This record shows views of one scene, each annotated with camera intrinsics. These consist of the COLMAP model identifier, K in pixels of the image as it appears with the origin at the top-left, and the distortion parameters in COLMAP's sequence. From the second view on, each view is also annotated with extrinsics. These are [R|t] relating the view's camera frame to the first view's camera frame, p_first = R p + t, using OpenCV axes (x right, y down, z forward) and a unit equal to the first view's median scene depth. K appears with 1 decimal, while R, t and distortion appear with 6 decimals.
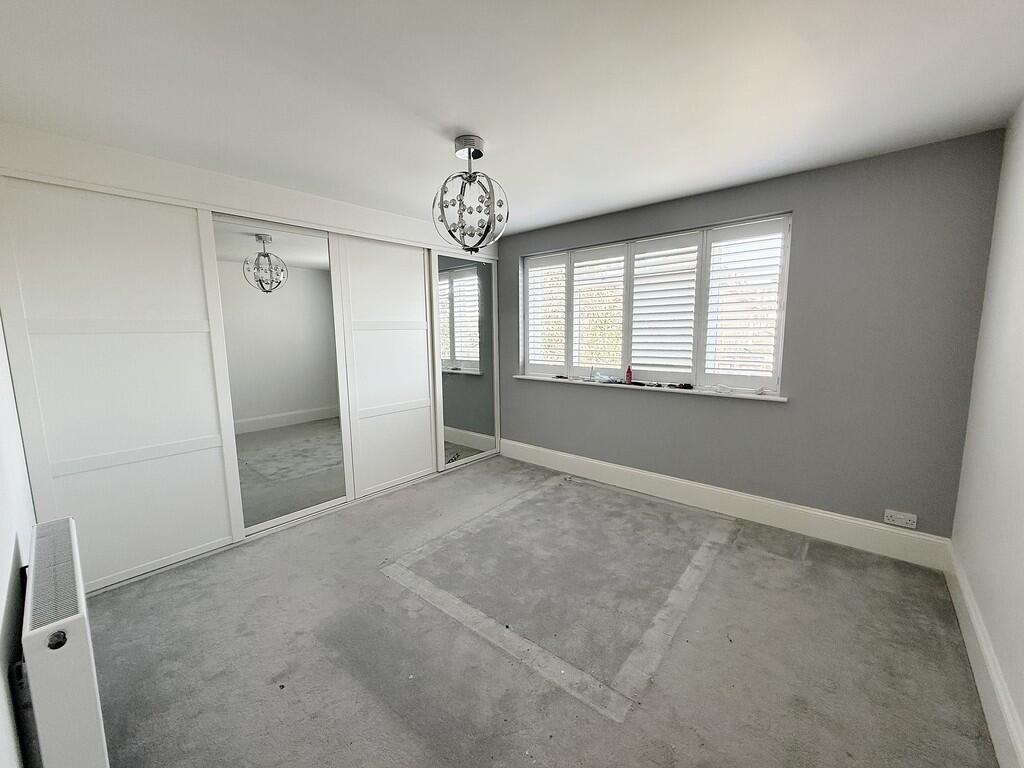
lens RADIAL K [[404.9, 0, 510.0], [0, 404.9, 381.1], [0, 0, 1]] dist [-0.001161, -0.000312]
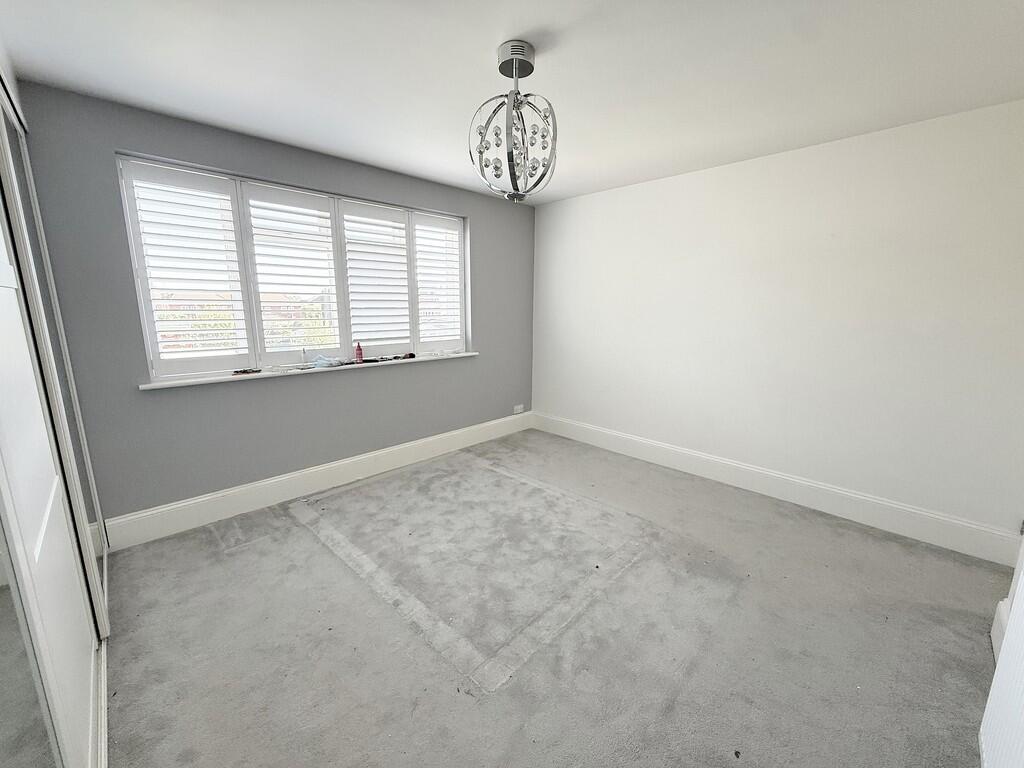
lens RADIAL K [[404.9, 0, 510.3], [0, 404.9, 381.6], [0, 0, 1]] dist [-0.001161, -0.000312]
pose [[0.078485, -0.173479, 0.981705, -0.594454], [0.116289, 0.979613, 0.163813, -0.063026], [-0.990110, 0.101304, 0.097059, 0.617208]]
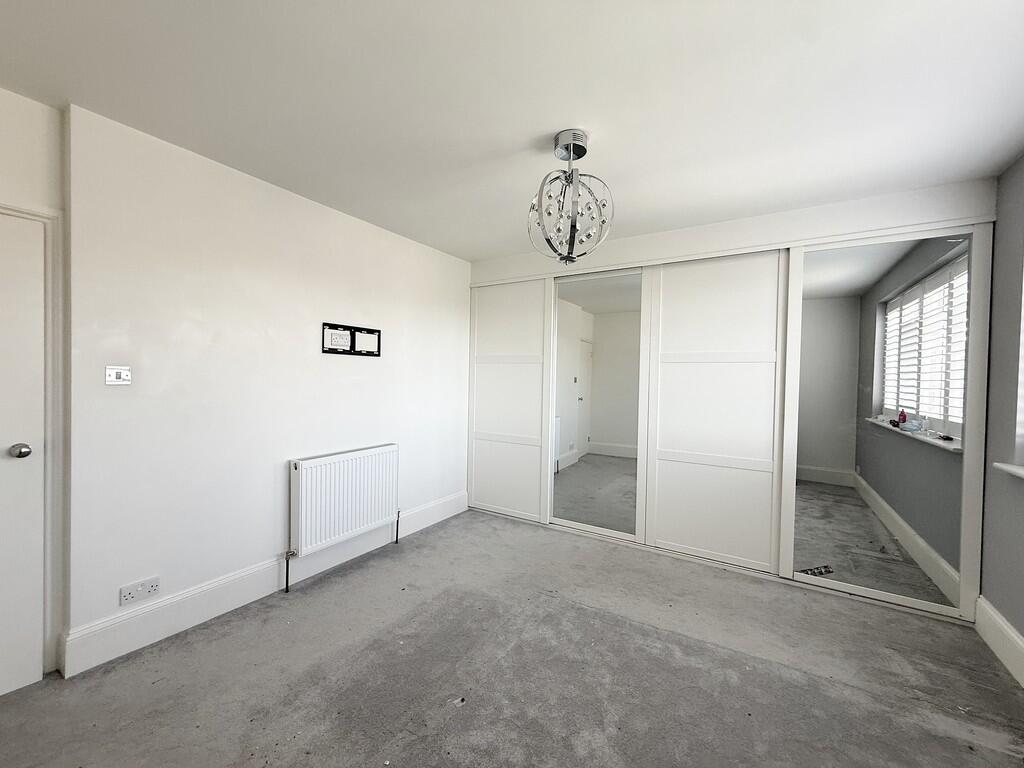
lens RADIAL K [[404.9, 0, 512.8], [0, 404.9, 385.5], [0, 0, 1]] dist [-0.001161, -0.000312]
pose [[0.166856, 0.041019, -0.985128, 0.460959], [-0.140768, 0.989890, 0.017375, -0.040996], [0.975881, 0.135775, 0.170943, 0.494058]]
